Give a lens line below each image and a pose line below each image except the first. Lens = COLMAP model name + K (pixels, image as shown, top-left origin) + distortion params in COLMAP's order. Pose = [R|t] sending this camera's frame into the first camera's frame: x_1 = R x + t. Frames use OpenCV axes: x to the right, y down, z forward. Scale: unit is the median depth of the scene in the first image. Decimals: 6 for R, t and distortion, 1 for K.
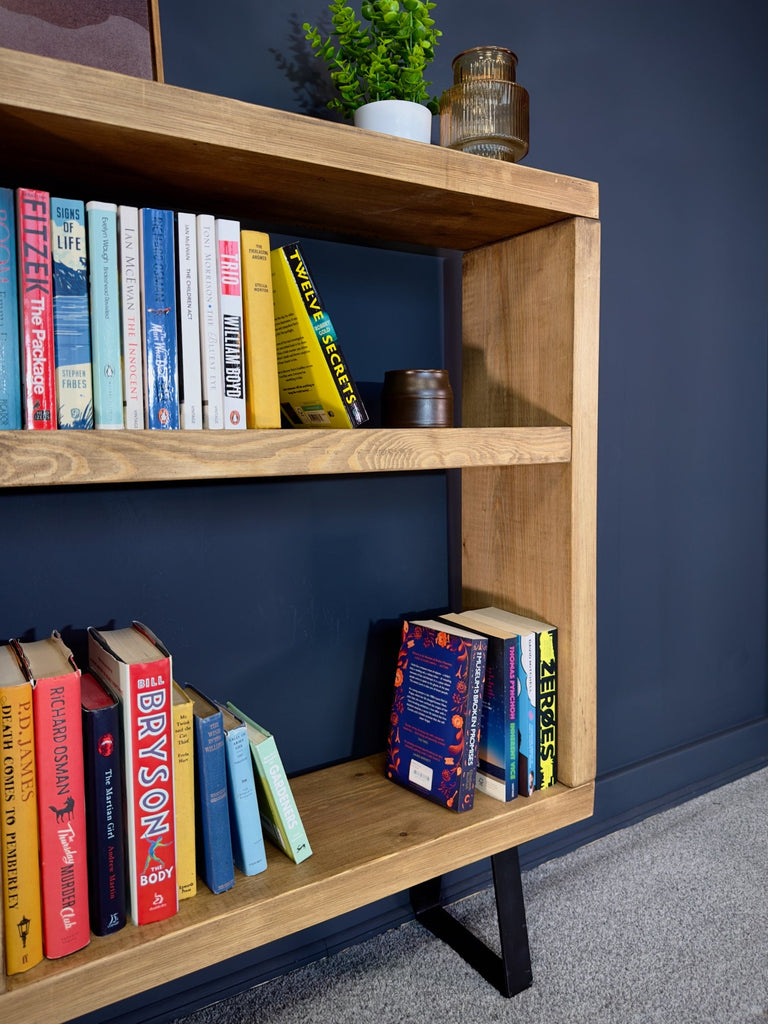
lens RADIAL K [[751.5, 0, 383.6], [0, 751.5, 464.4], [0, 0, 1]] dist [0.086869, -0.141316]
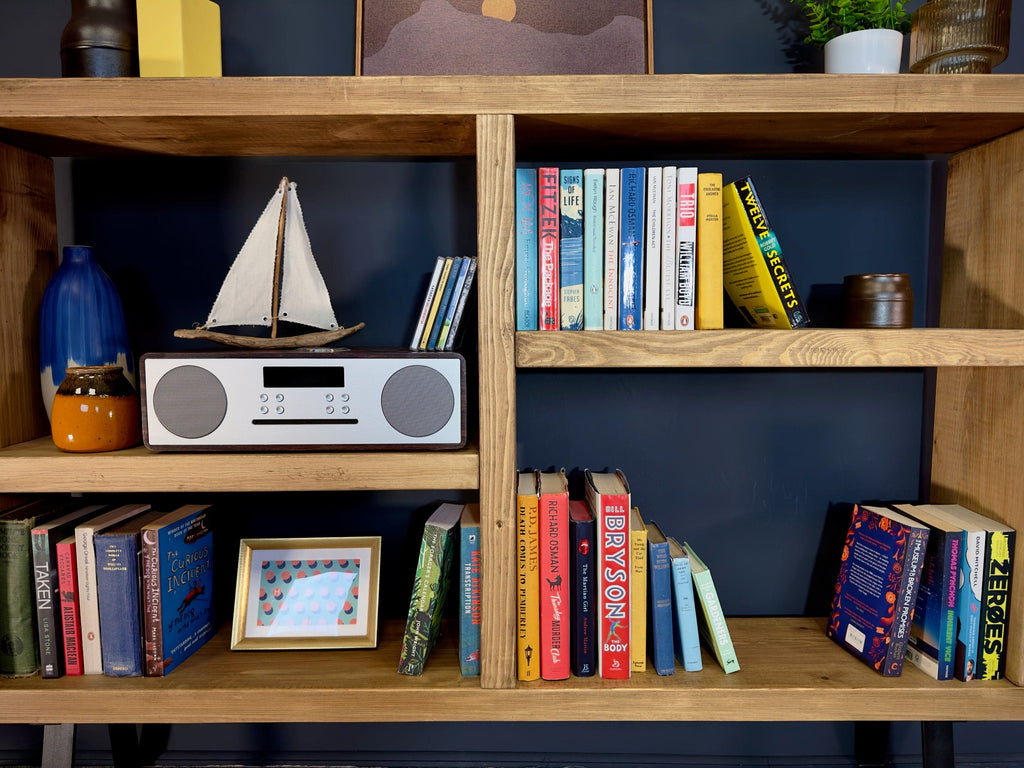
lens RADIAL K [[719.3, 0, 510.8], [0, 719.3, 389.6], [0, 0, 1]] dist [0.022714, -0.042323]
pose [[0.844531, 0.059397, -0.532203, 0.165351], [-0.031522, 0.997620, 0.061321, -0.007889], [0.534578, -0.035011, 0.844393, -0.161448]]
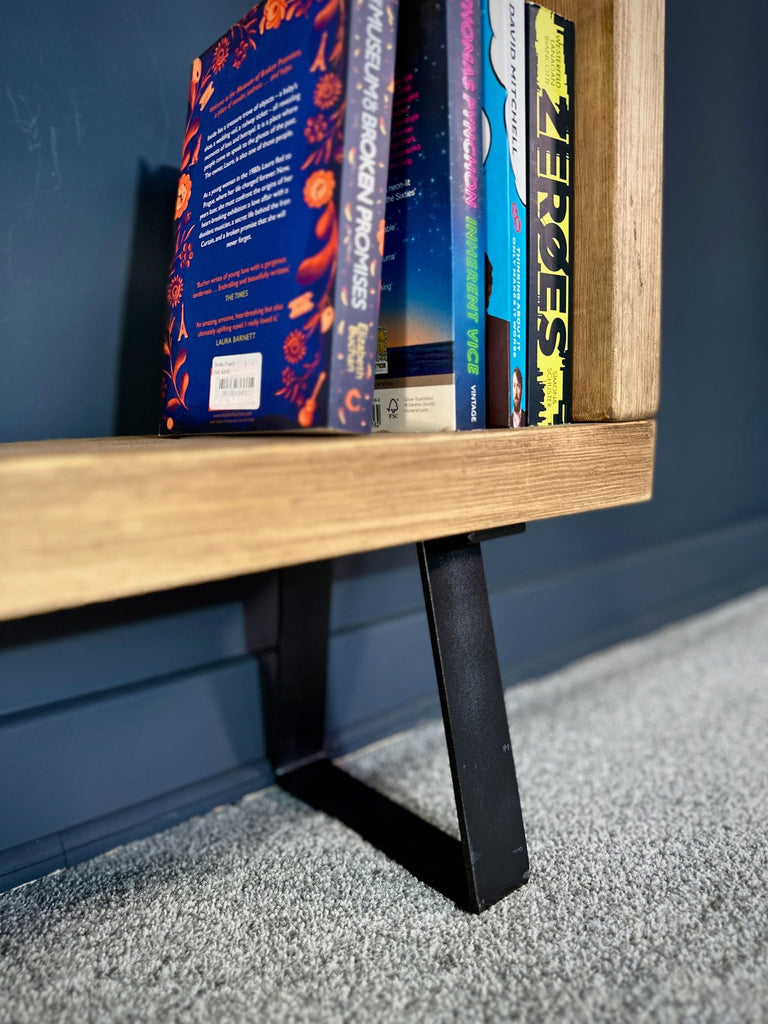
lens RADIAL K [[775.2, 0, 409.9], [0, 775.2, 515.7], [0, 0, 1]] dist [0.058221, -0.155428]
pose [[0.990516, -0.044773, 0.129901, 0.082679], [0.030488, 0.993470, 0.109949, 0.436380], [-0.133975, -0.104946, 0.985412, 0.601219]]
